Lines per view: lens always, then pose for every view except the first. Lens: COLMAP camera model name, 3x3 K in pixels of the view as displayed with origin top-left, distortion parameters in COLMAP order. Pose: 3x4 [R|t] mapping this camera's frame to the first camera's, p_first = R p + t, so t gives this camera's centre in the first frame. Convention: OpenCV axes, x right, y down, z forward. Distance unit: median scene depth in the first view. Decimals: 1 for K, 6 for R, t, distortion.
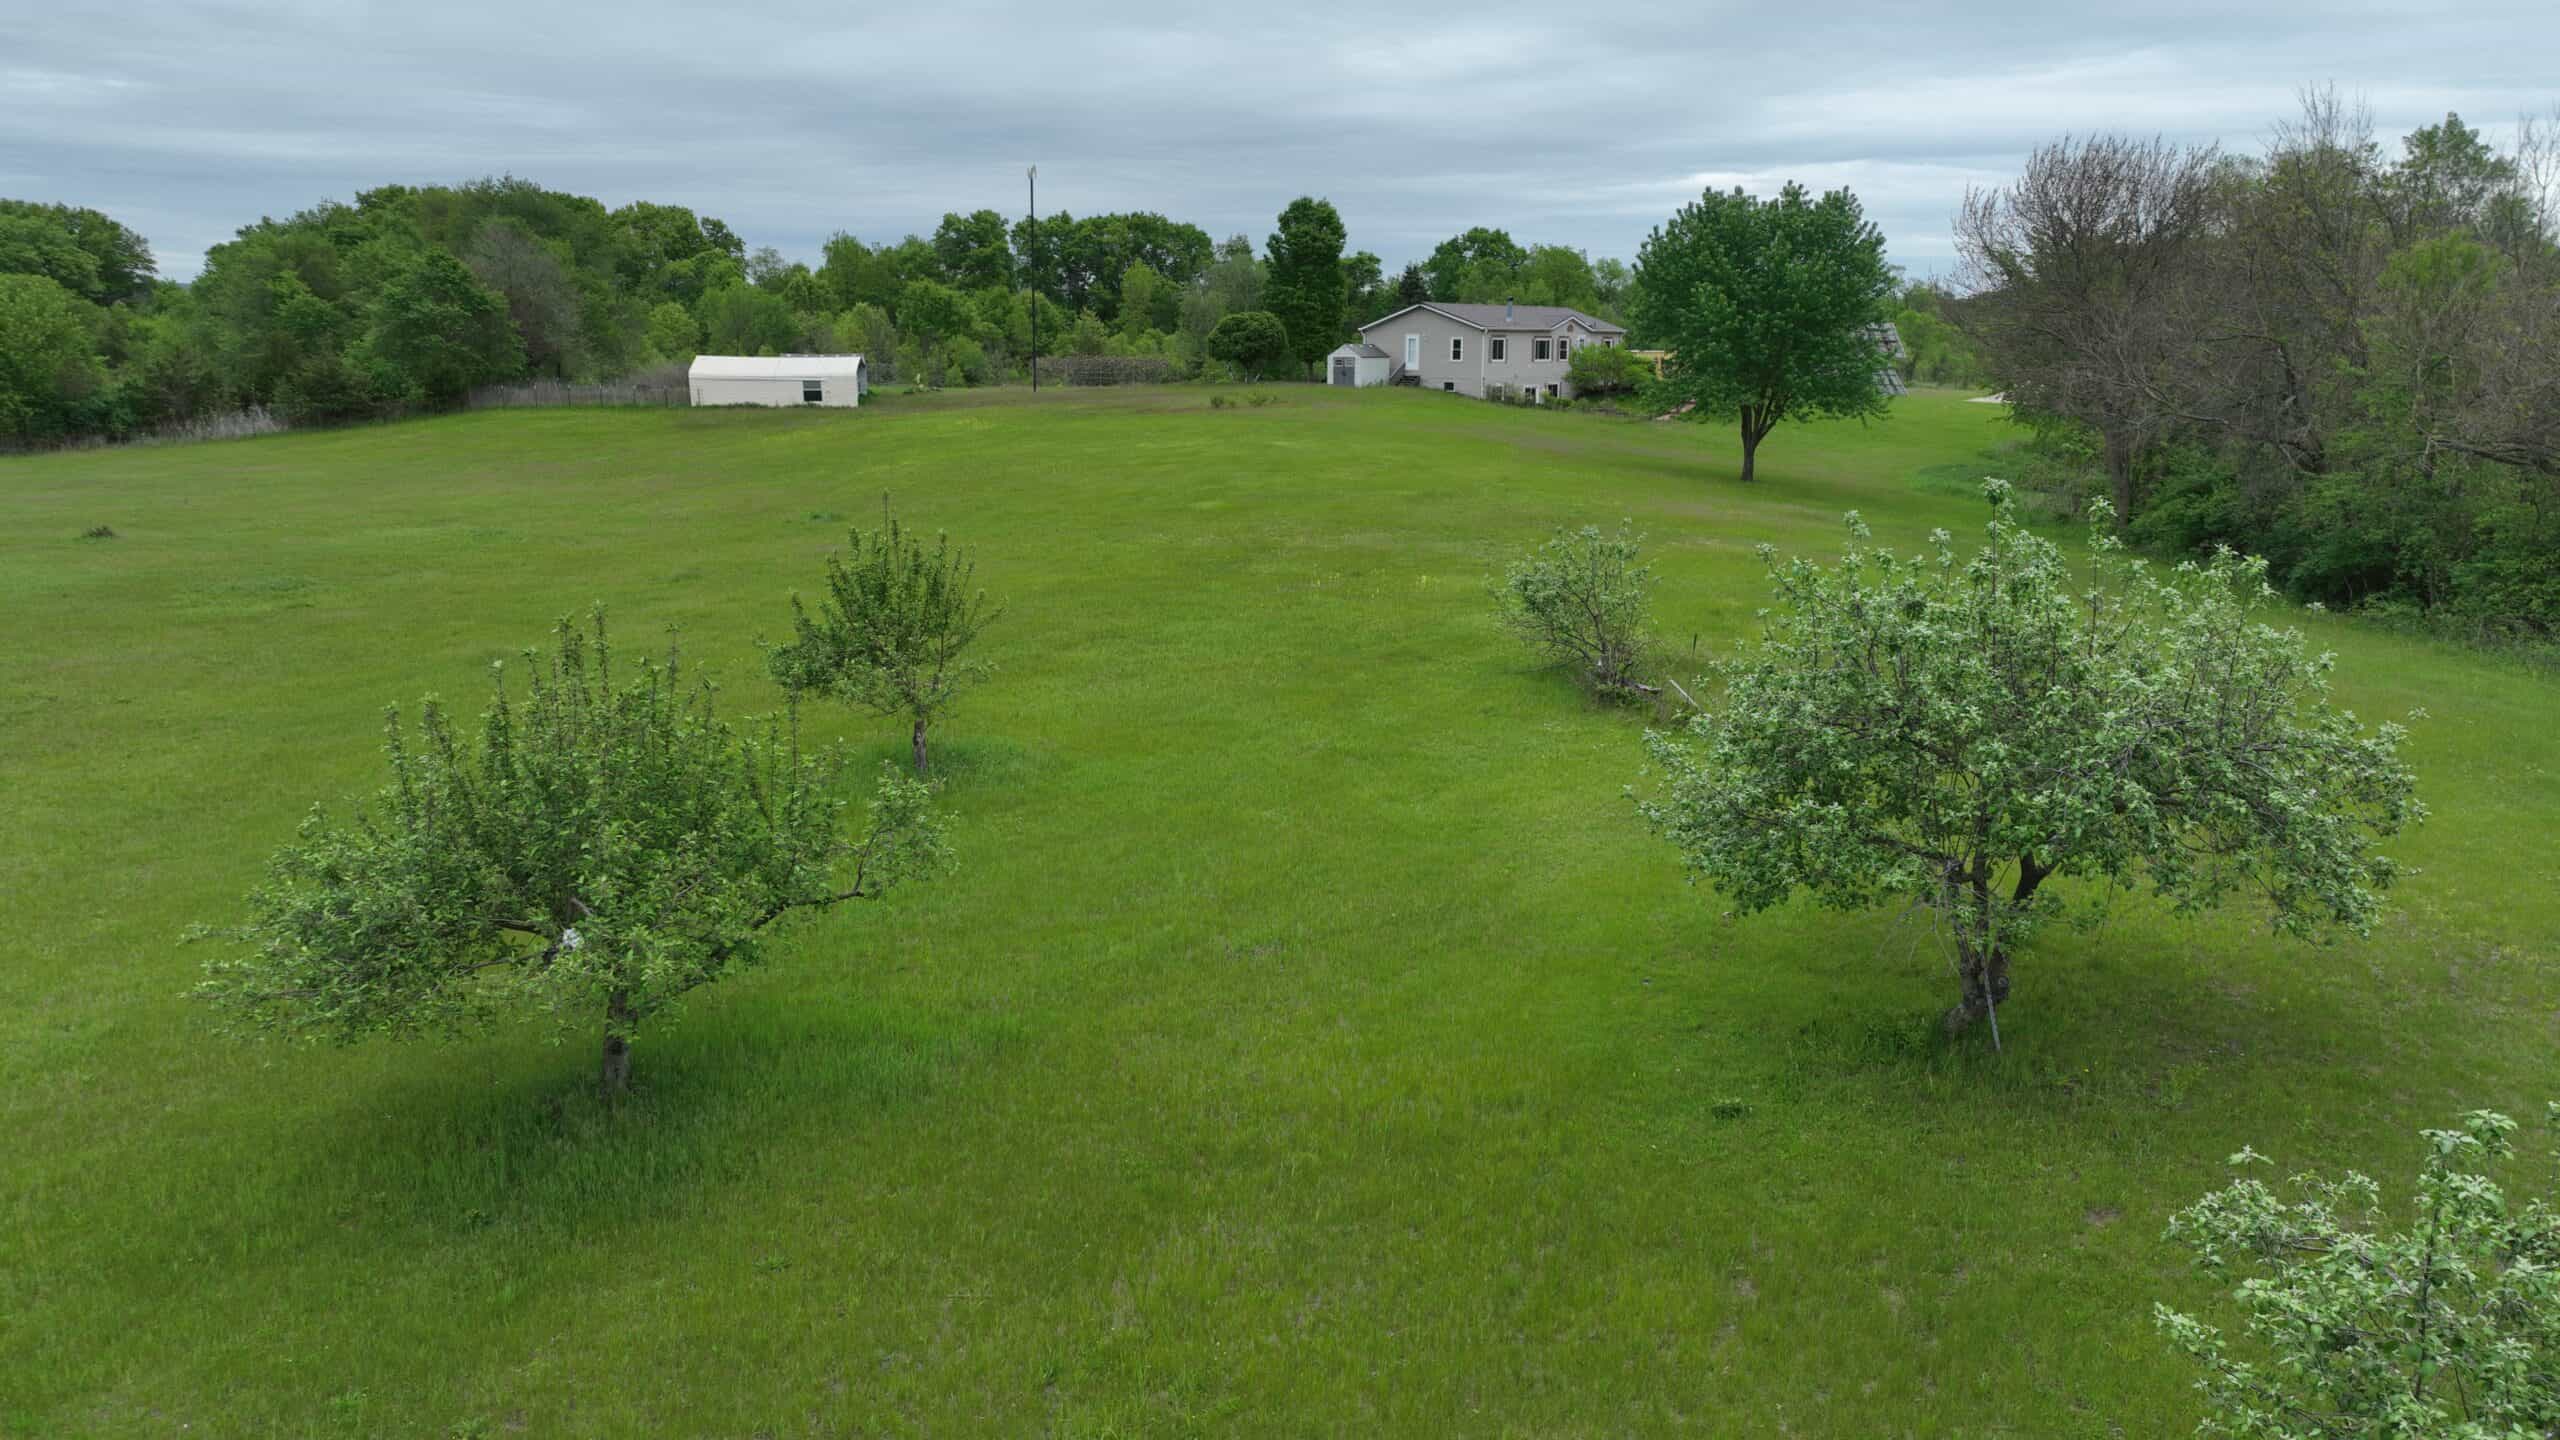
lens RADIAL K [[1811.7, 0, 1274.6], [0, 1811.7, 715.5], [0, 0, 1]] dist [0.000053, 0.024104]
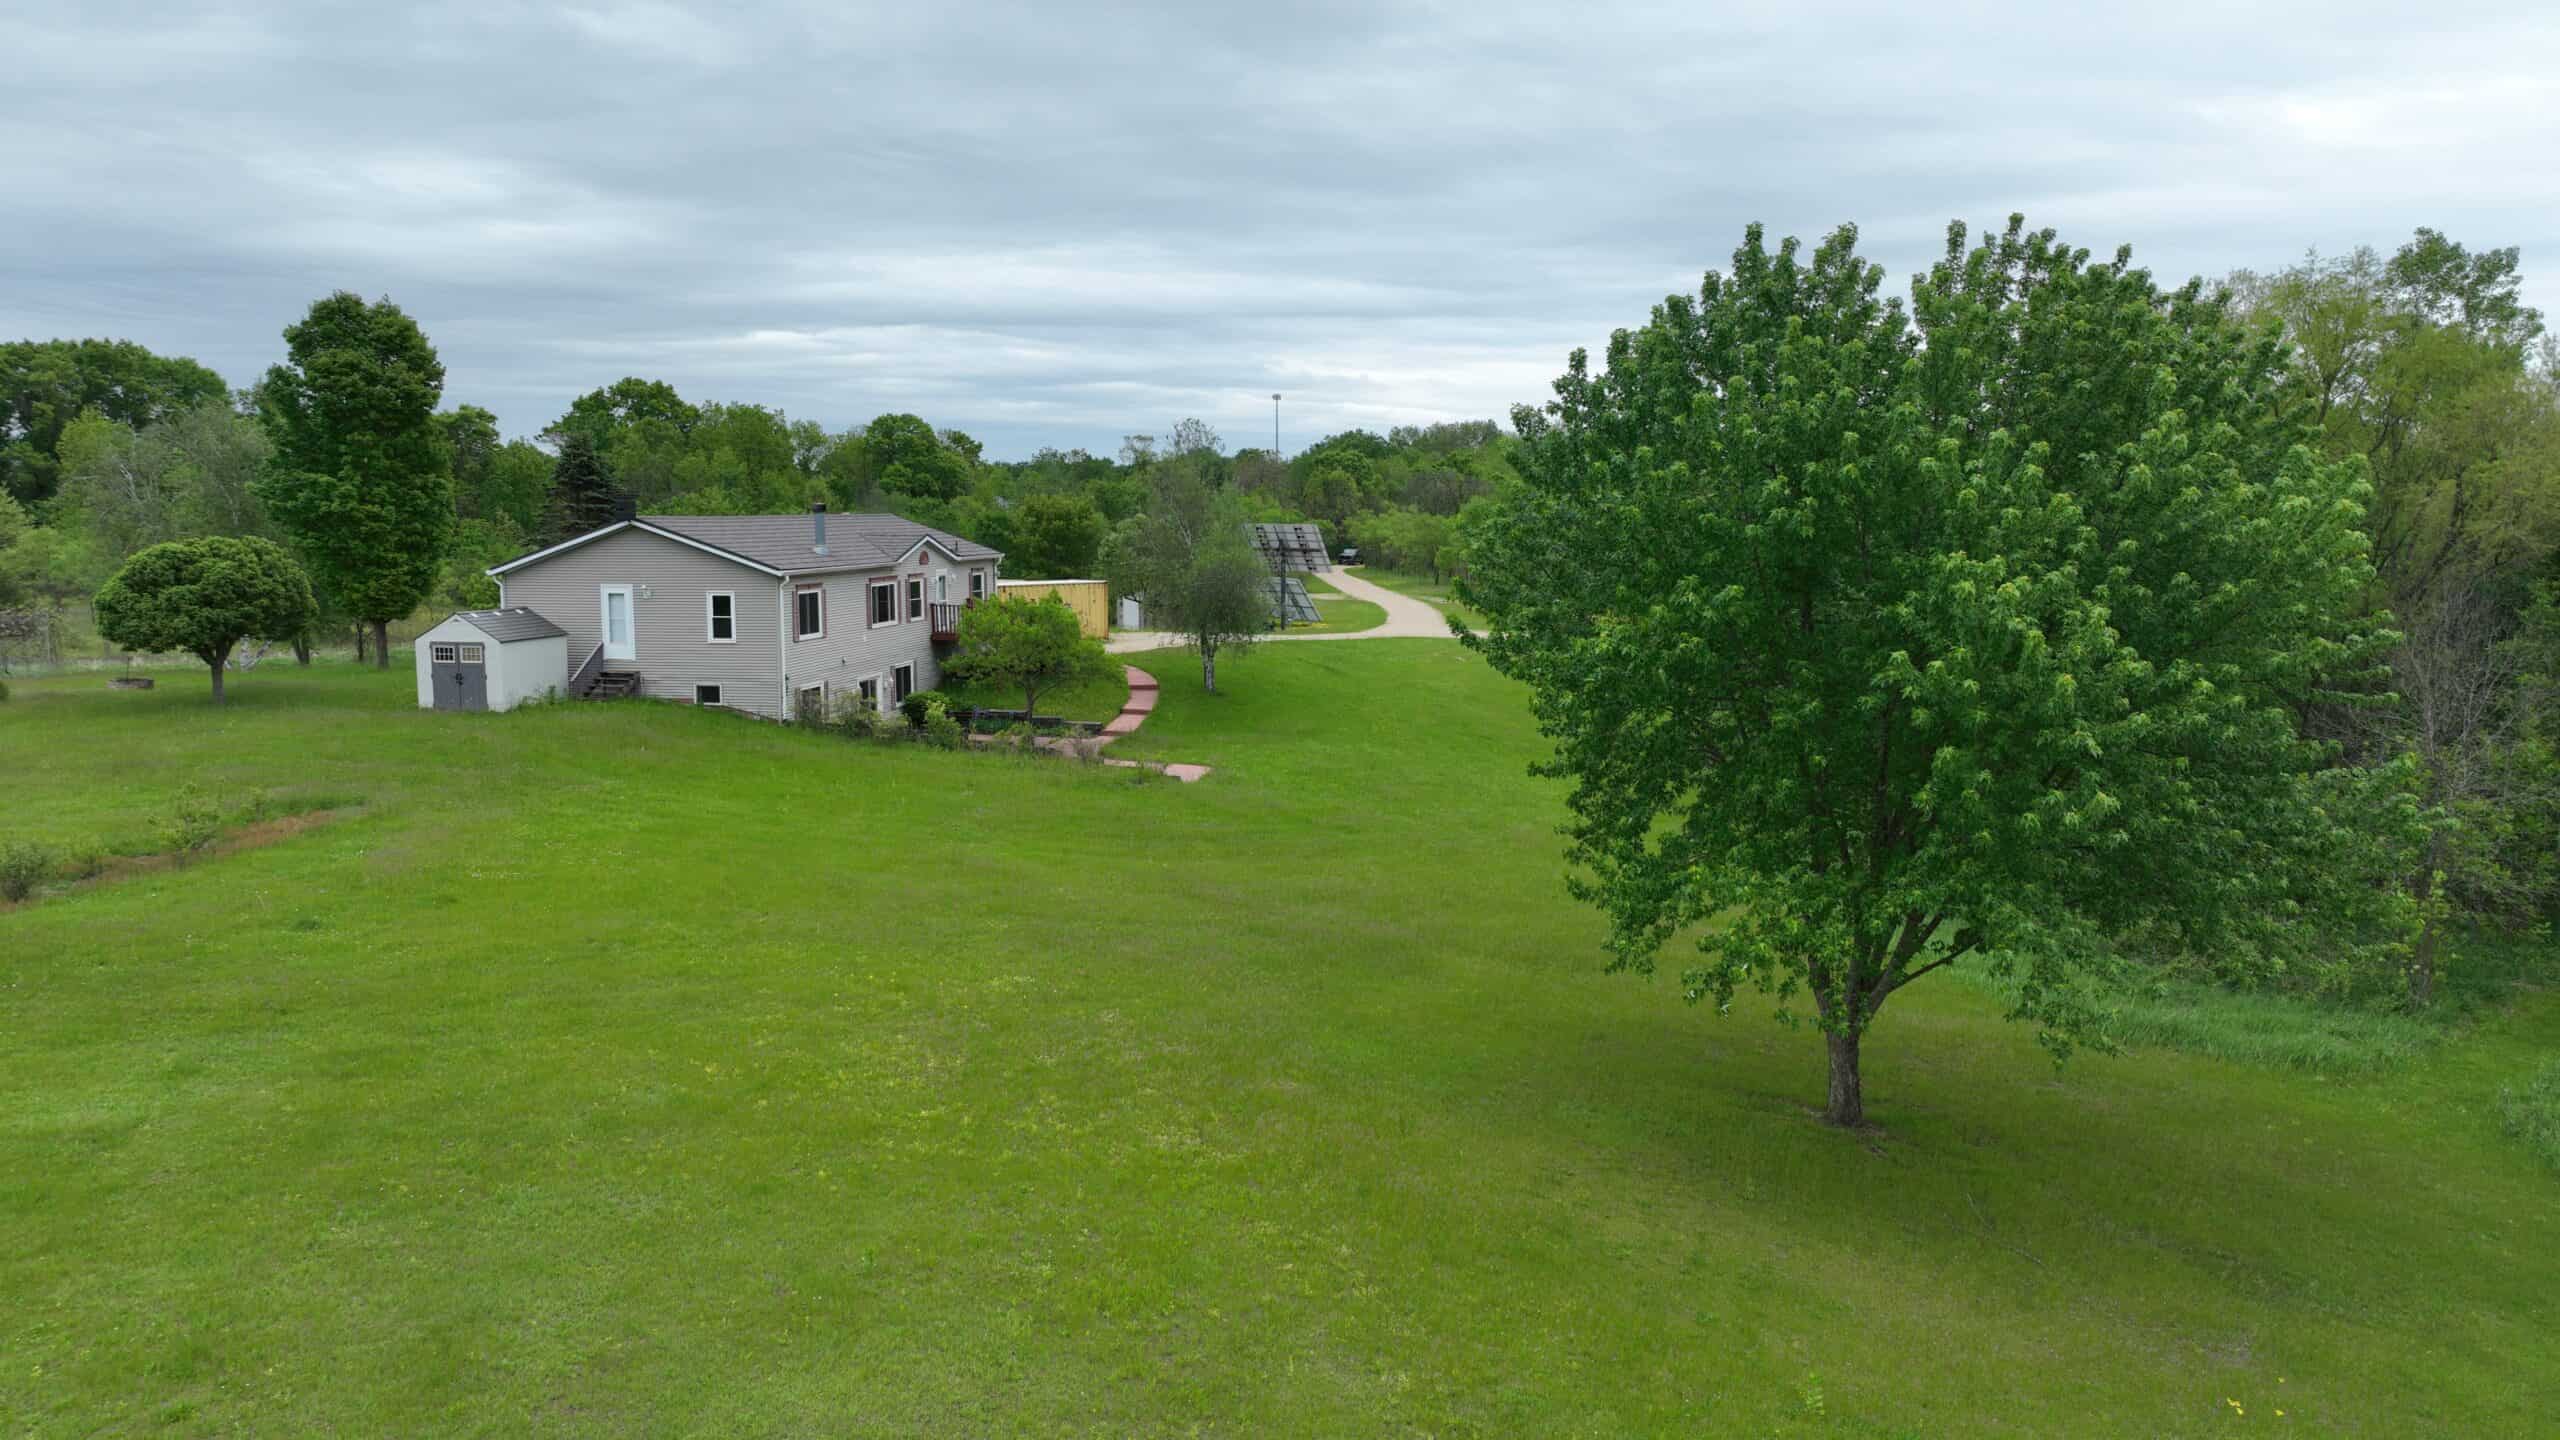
lens RADIAL K [[1811.7, 0, 1285.6], [0, 1811.7, 726.5], [0, 0, 1]] dist [0.000053, 0.024104]
pose [[0.892148, -0.057225, 0.448104, 0.016855], [0.092542, 0.994059, -0.057301, -0.116500], [-0.442163, 0.092589, 0.892143, 0.453571]]
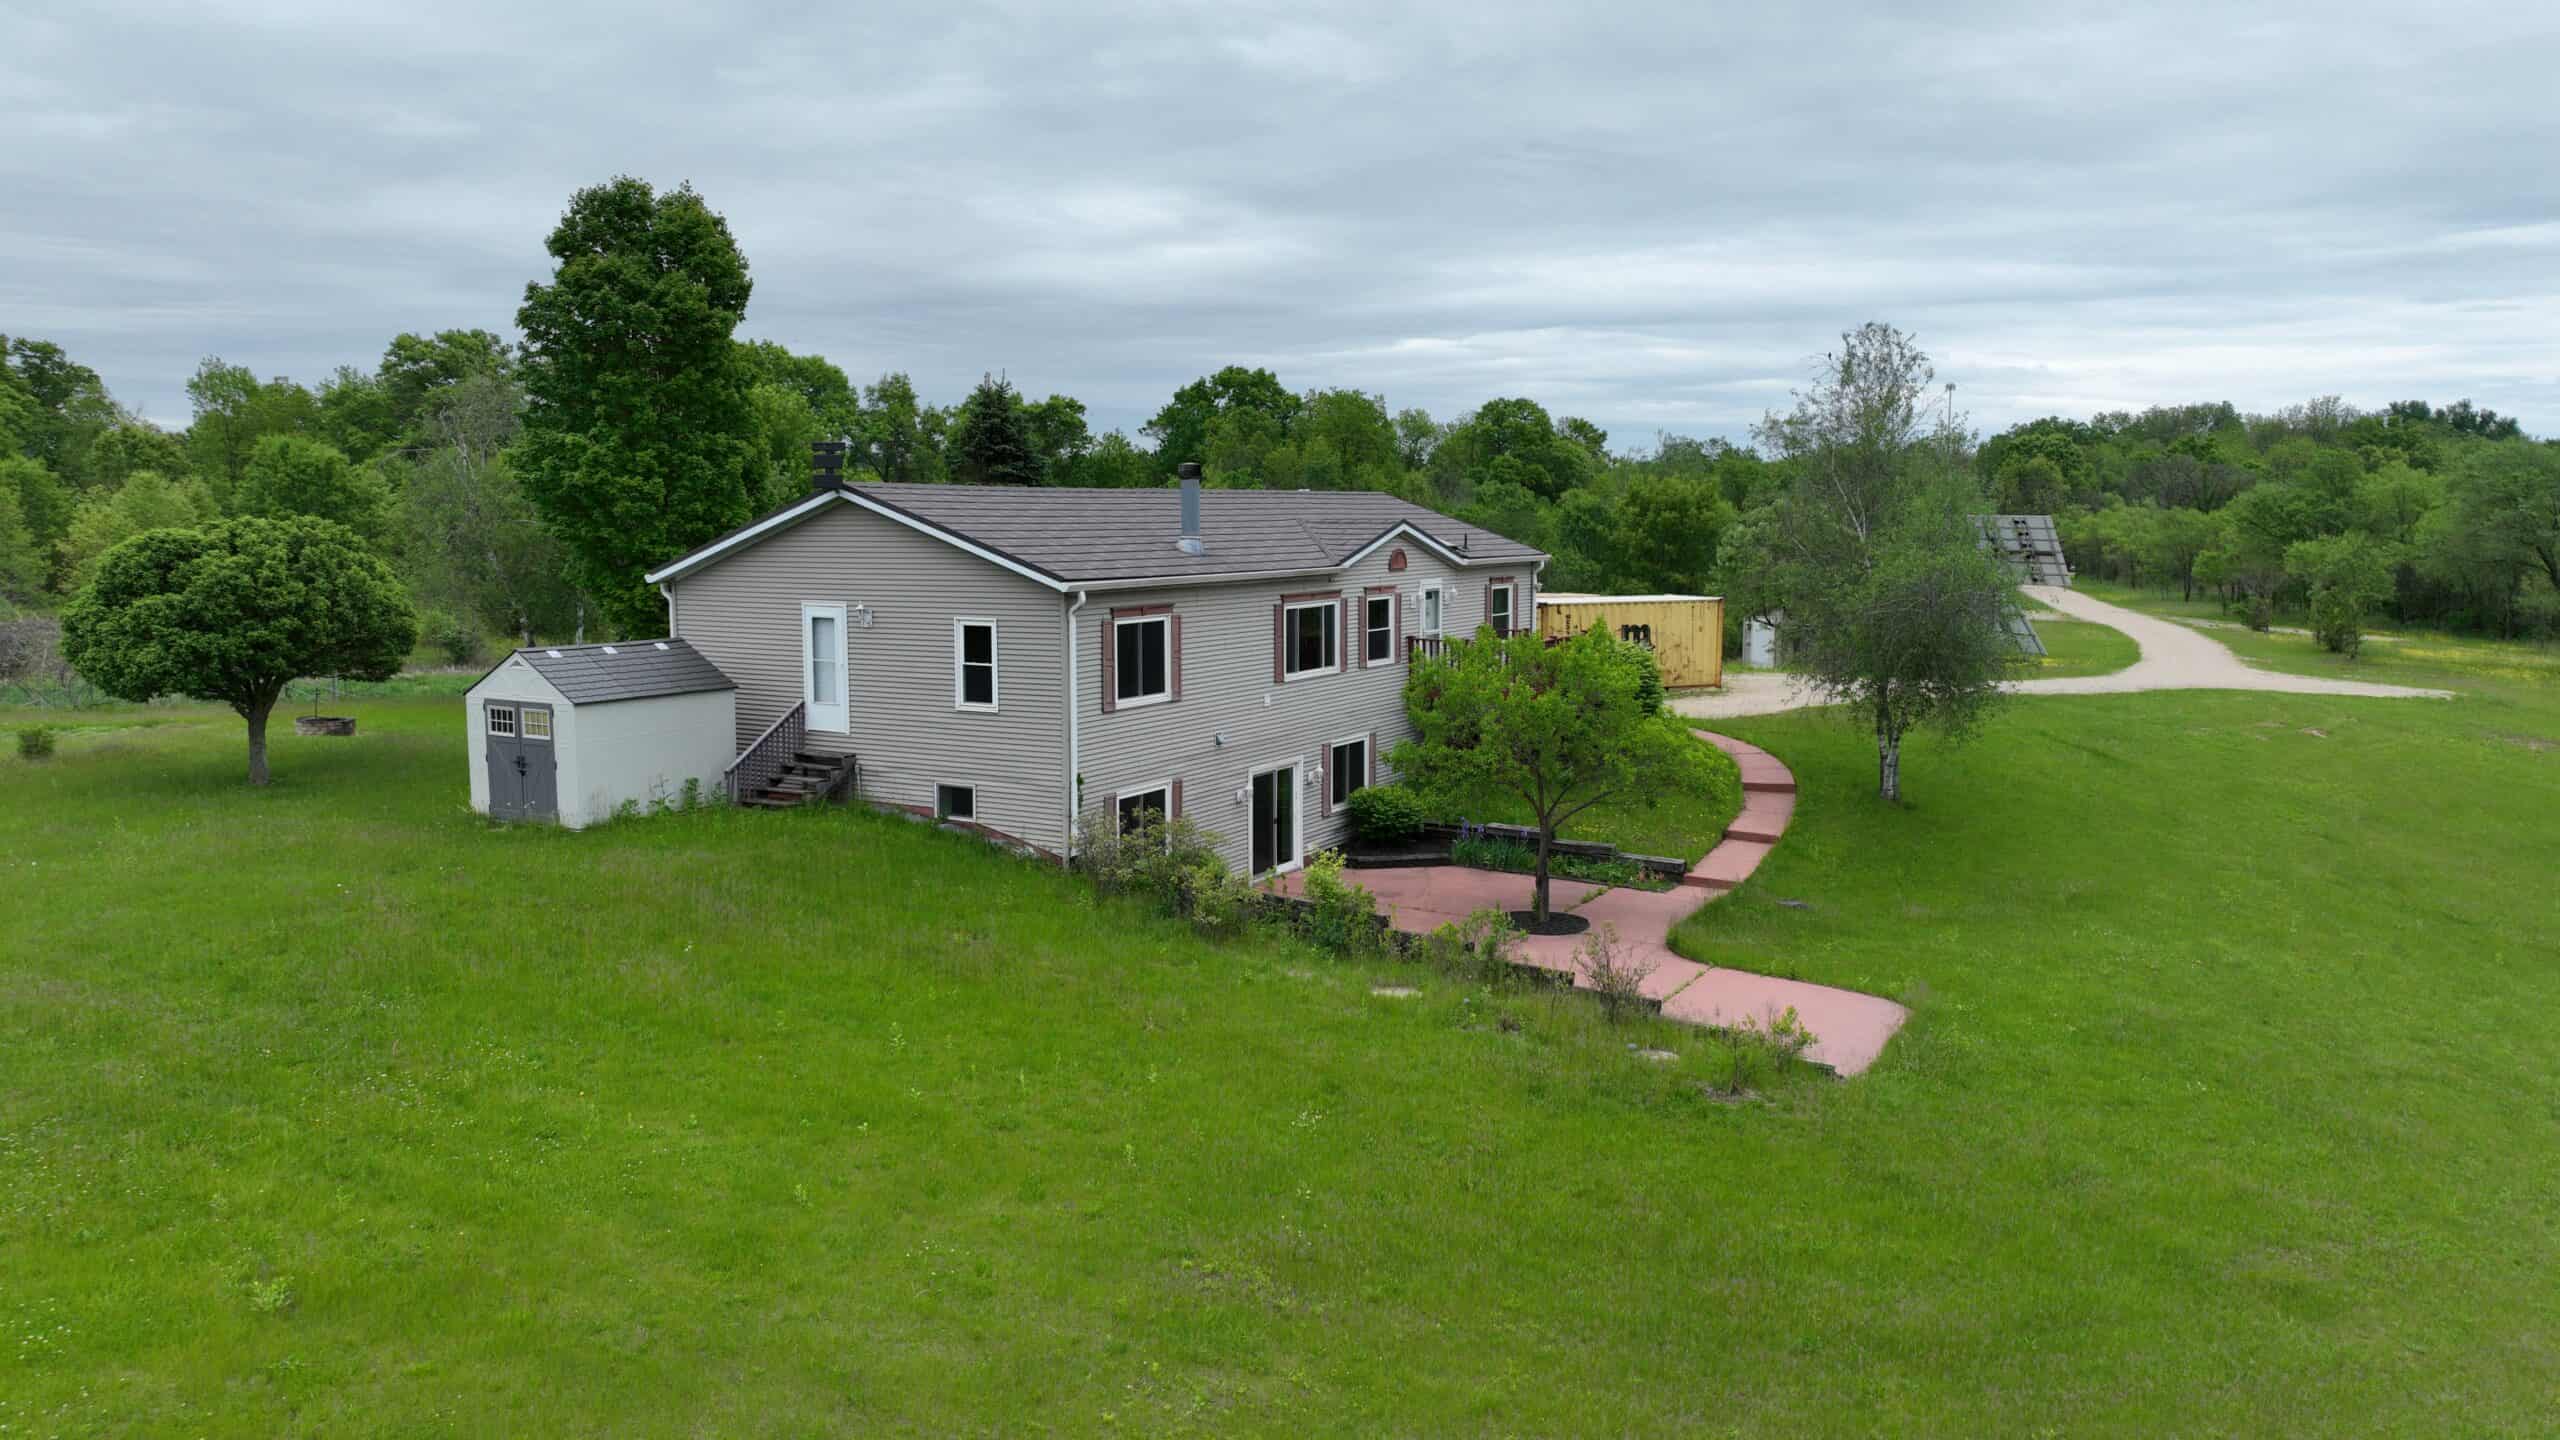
lens RADIAL K [[1811.7, 0, 1302.0], [0, 1811.7, 706.2], [0, 0, 1]] dist [0.000053, 0.024104]
pose [[0.991783, -0.016913, 0.126811, 0.099005], [0.028549, 0.995486, -0.090509, -0.149476], [-0.124708, 0.093386, 0.987789, 0.645152]]
